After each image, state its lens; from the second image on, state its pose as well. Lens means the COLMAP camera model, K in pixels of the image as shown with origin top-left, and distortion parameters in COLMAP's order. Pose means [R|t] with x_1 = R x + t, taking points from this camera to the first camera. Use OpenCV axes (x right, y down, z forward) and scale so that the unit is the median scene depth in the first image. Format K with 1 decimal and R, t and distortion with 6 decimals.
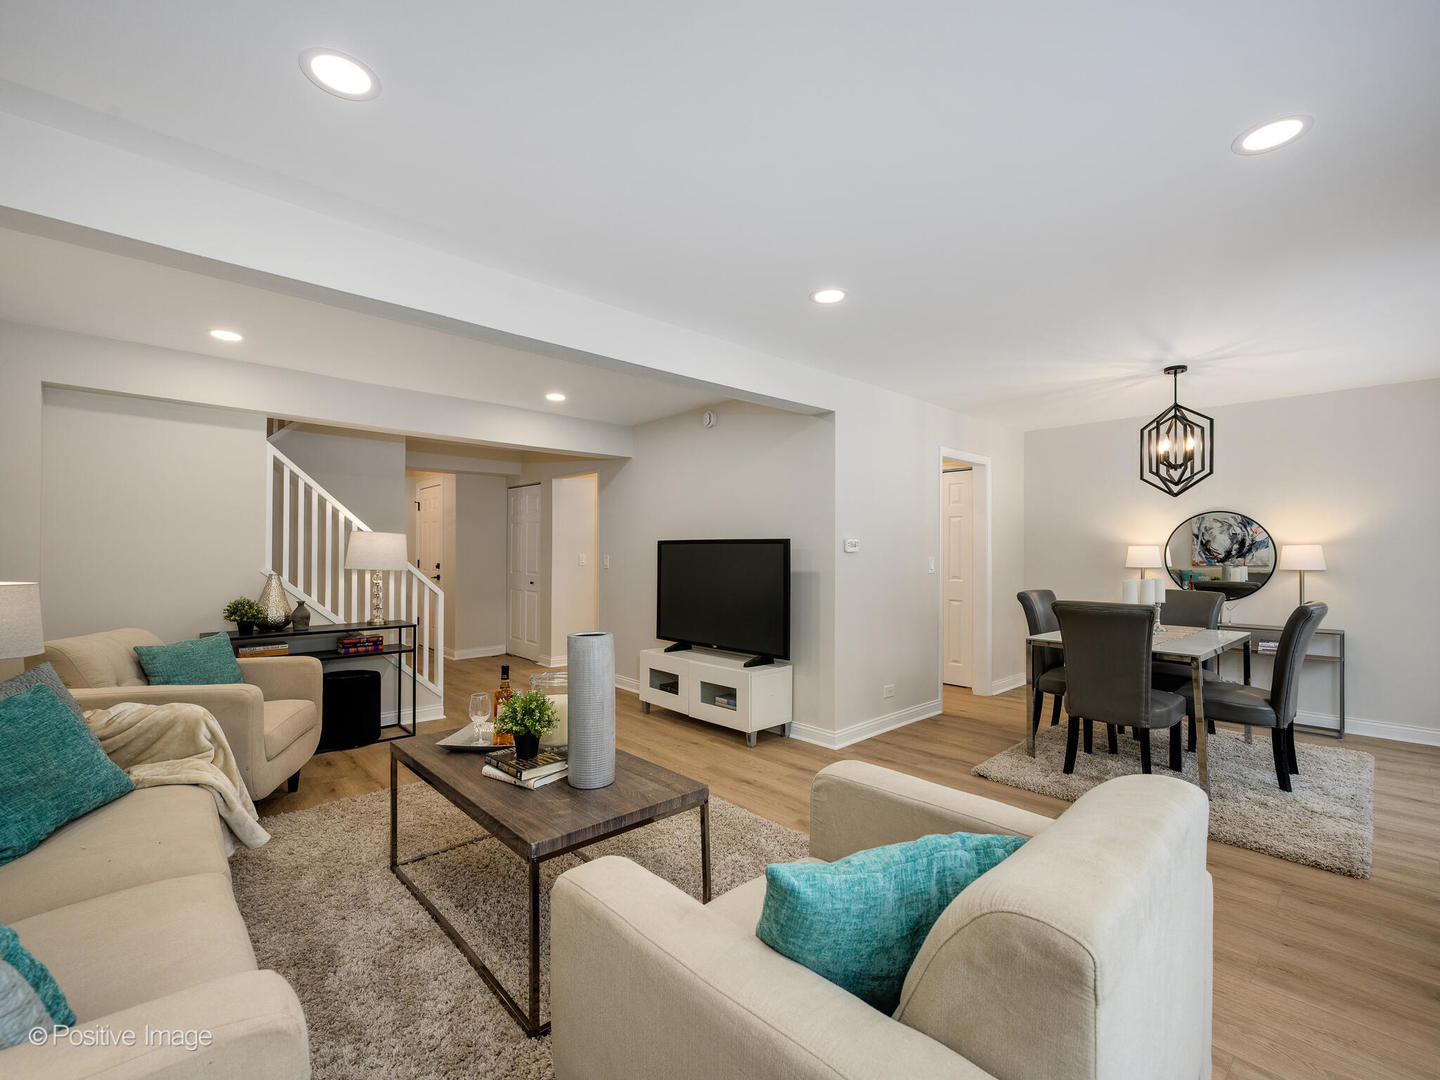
lens RADIAL K [[625.2, 0, 723.9], [0, 625.2, 550.1], [0, 0, 1]] dist [0.000564, 0.000215]
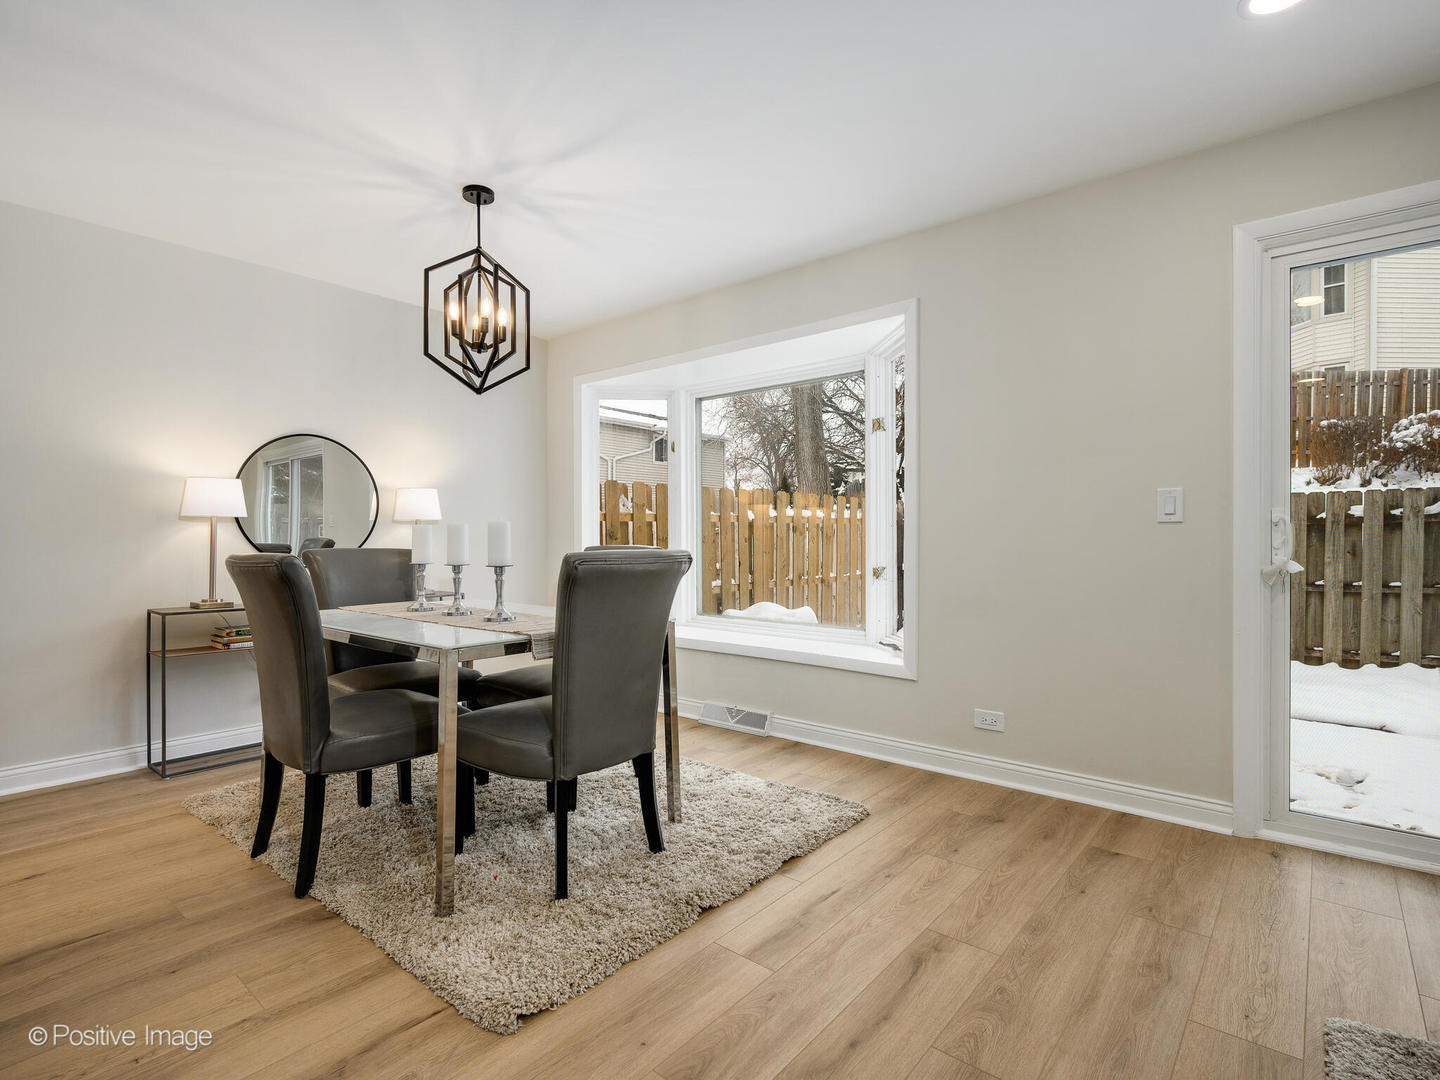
lens RADIAL K [[713.9, 0, 727.3], [0, 713.9, 542.1], [0, 0, 1]] dist [0.000907, -0.000066]
pose [[-0.101932, -0.001087, 0.994791, -0.030538], [0.003915, 0.999991, 0.001494, 0.066449], [-0.994784, 0.004047, -0.101927, 0.822078]]
